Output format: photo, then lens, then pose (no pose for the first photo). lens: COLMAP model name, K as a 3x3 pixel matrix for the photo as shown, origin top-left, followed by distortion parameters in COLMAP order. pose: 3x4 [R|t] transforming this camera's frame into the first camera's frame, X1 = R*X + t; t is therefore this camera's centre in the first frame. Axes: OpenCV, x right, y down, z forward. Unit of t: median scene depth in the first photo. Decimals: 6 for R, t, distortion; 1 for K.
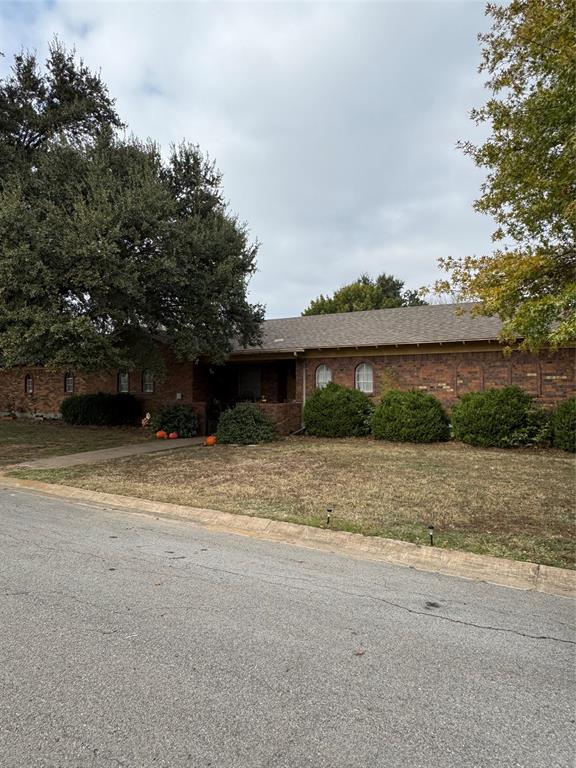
lens RADIAL K [[497.2, 0, 288.0], [0, 497.2, 384.0], [0, 0, 1]] dist [0.001612, 0.000105]
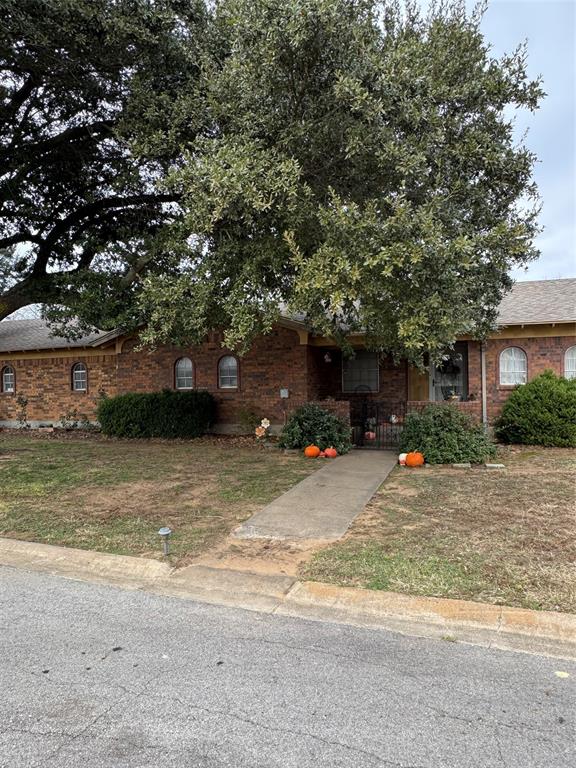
lens RADIAL K [[497.2, 0, 288.0], [0, 497.2, 384.0], [0, 0, 1]] dist [0.001612, 0.000105]
pose [[0.980121, -0.013393, 0.197949, -0.355844], [0.011242, 0.999865, 0.011983, 0.002207], [-0.198083, -0.009519, 0.980139, 0.297272]]
